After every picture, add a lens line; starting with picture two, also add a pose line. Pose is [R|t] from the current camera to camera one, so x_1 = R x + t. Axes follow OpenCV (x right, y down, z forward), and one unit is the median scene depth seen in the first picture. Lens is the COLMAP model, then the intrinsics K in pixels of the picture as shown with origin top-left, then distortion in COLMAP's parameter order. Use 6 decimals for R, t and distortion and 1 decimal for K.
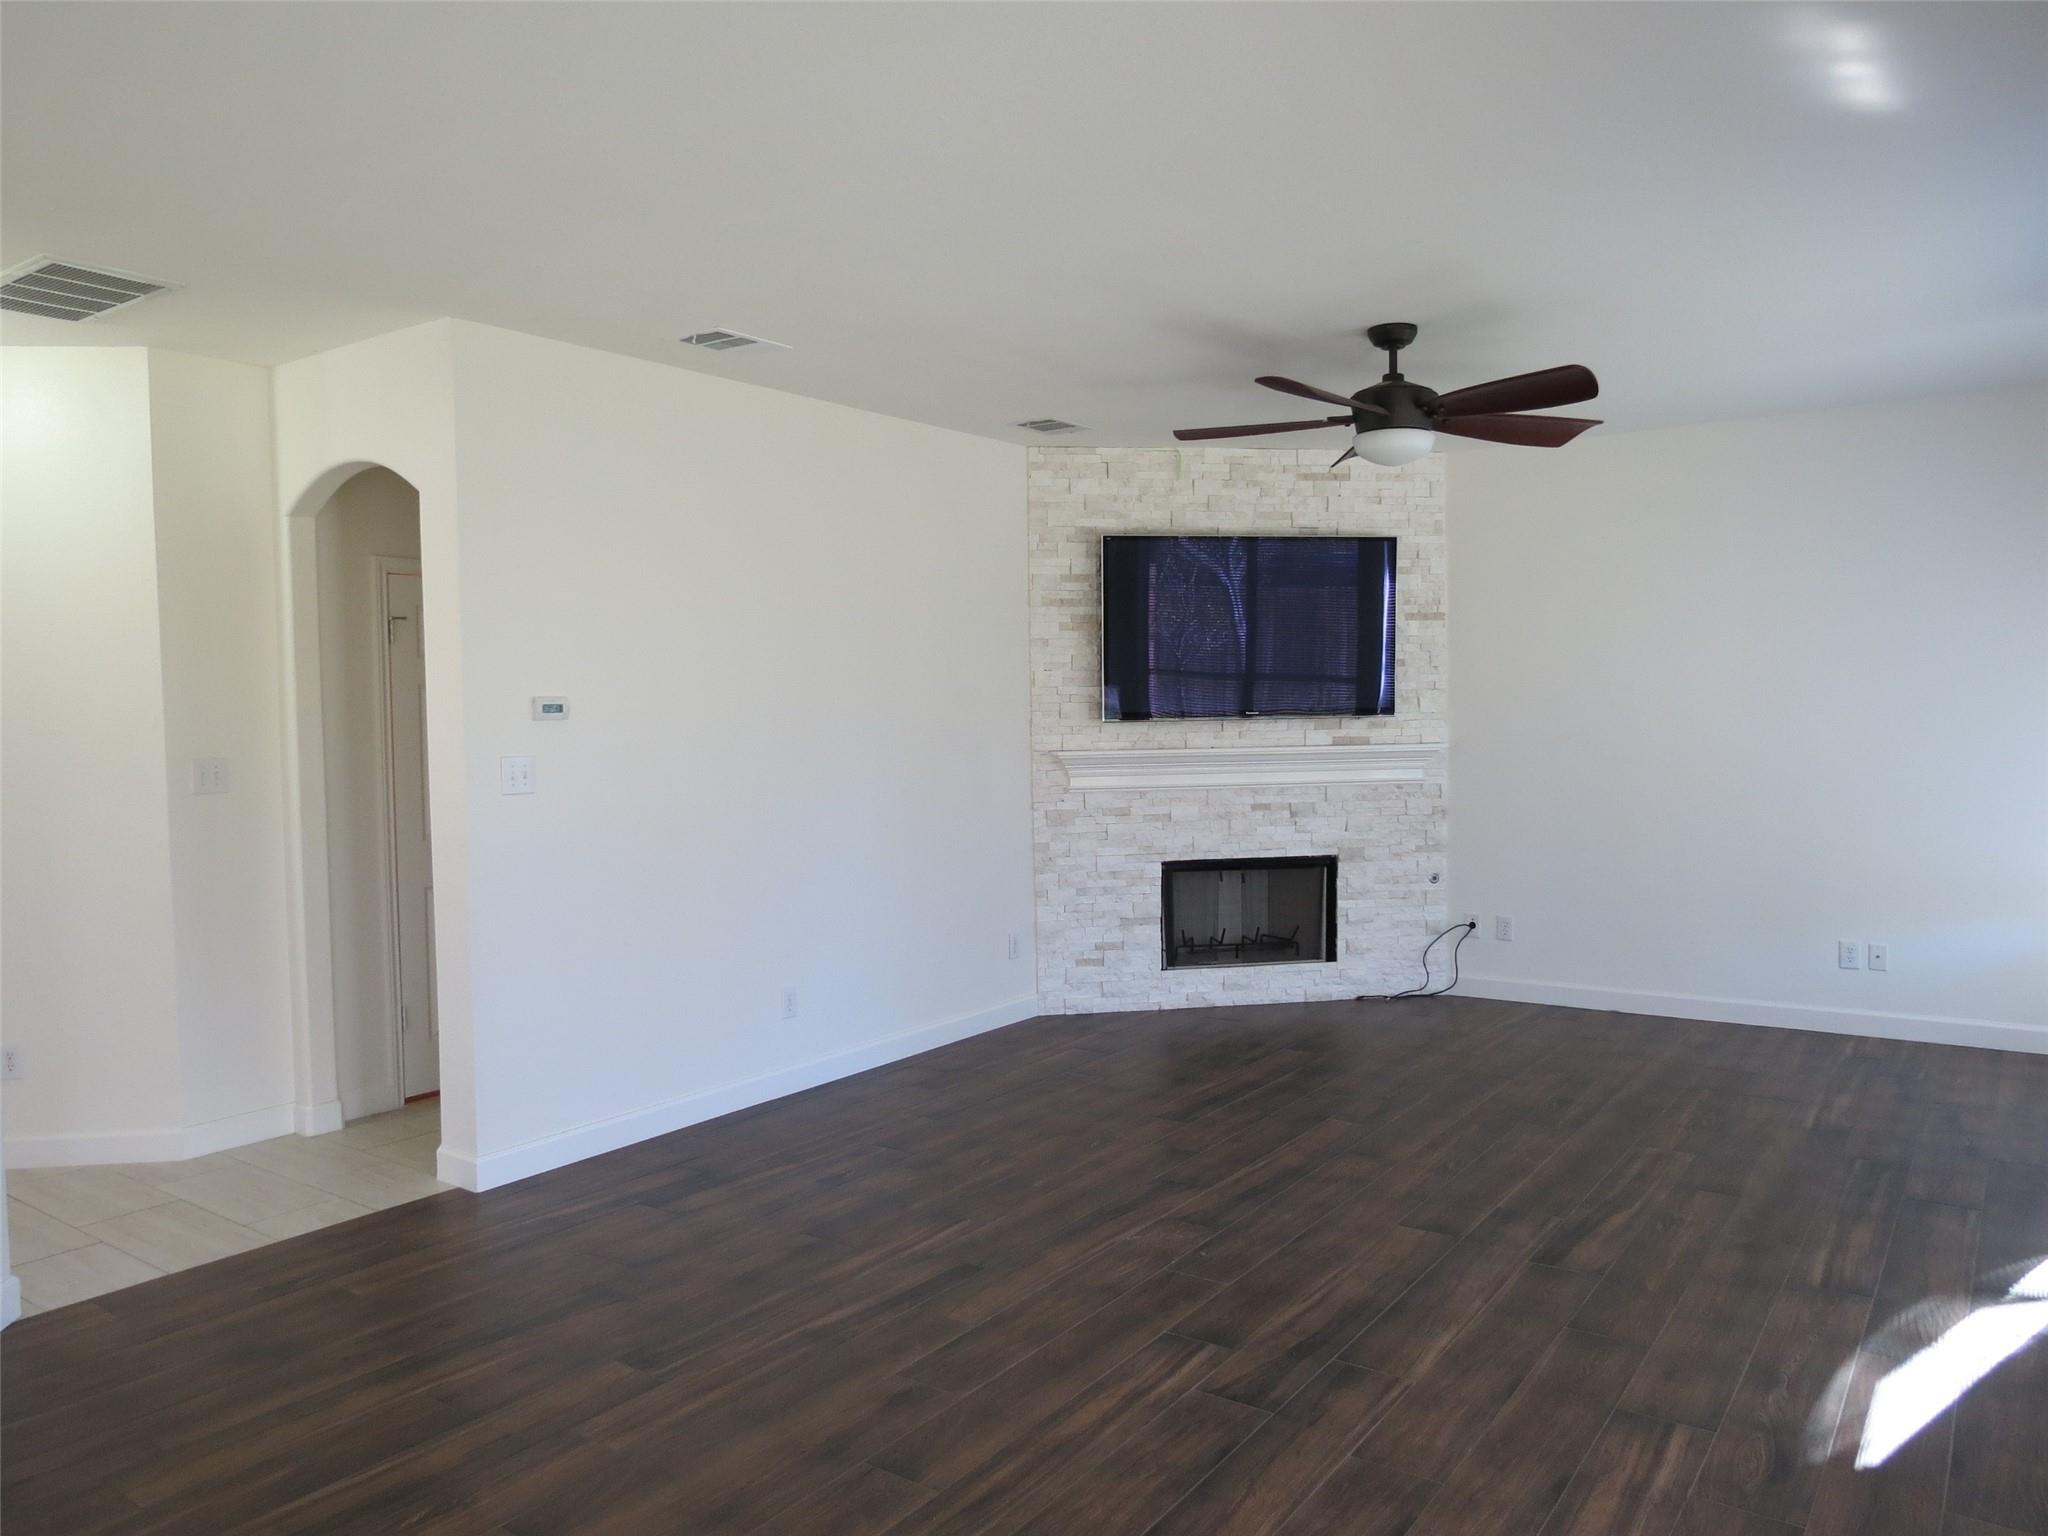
lens RADIAL K [[1451.3, 0, 1005.0], [0, 1451.3, 757.4], [0, 0, 1]] dist [-0.024852, 0.010702]
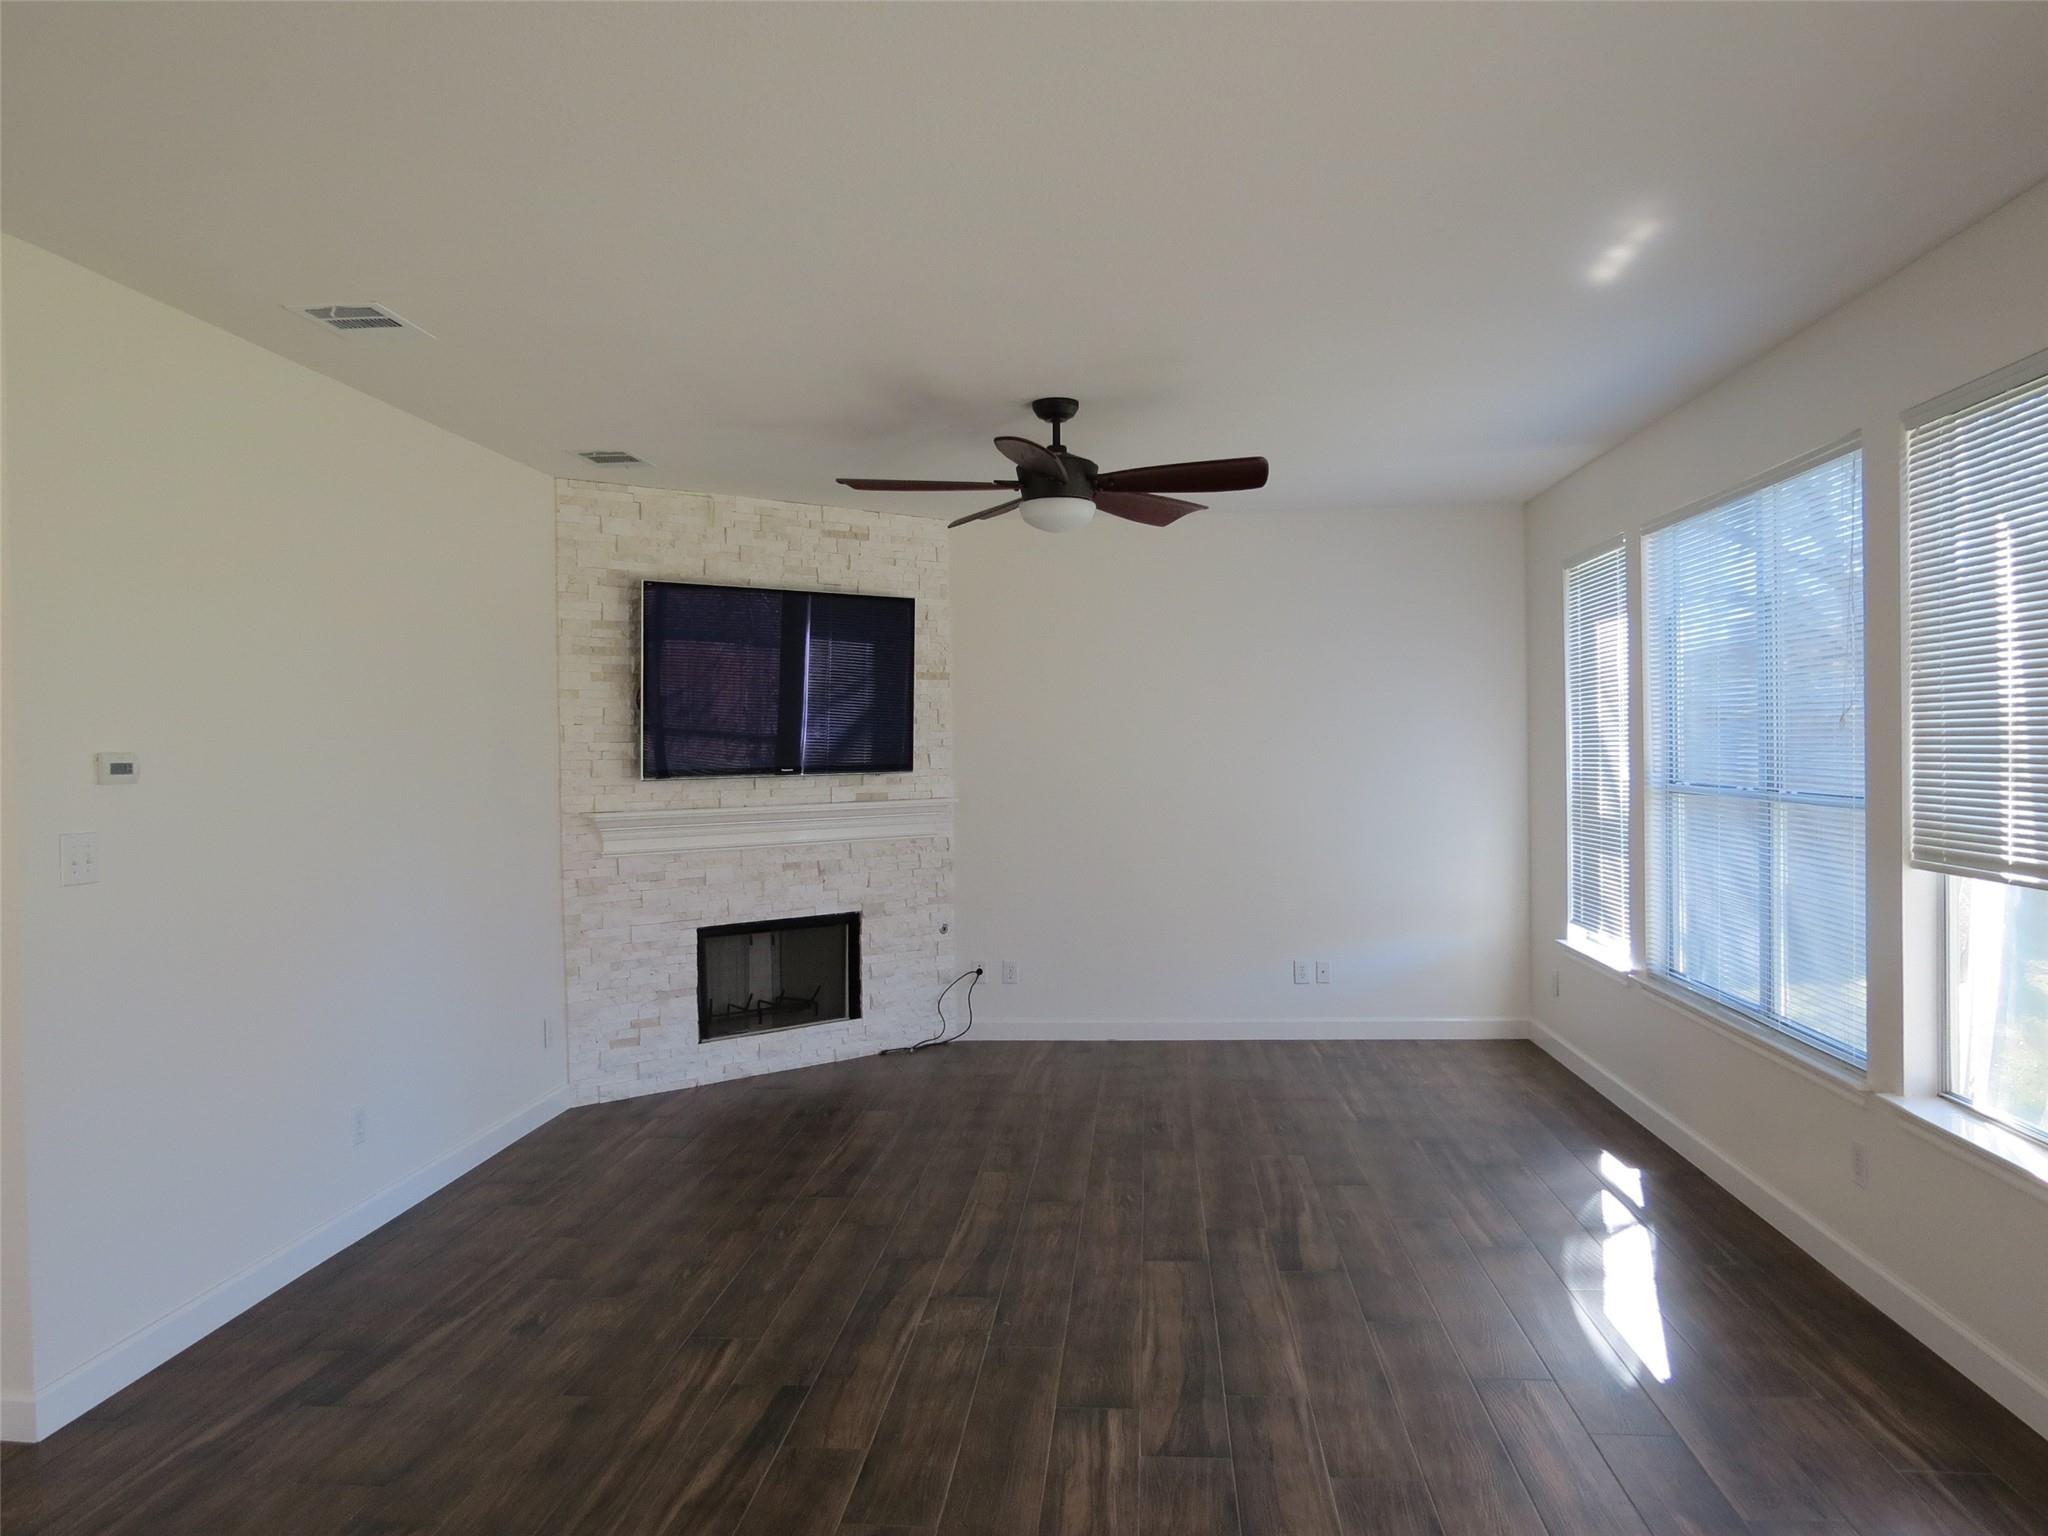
lens RADIAL K [[1451.3, 0, 1018.9], [0, 1451.3, 778.9], [0, 0, 1]] dist [-0.024852, 0.010702]
pose [[0.859575, -0.008215, 0.510944, -0.198404], [0.020467, 0.999622, -0.018359, -0.003851], [-0.510600, 0.026238, 0.859418, 0.081810]]
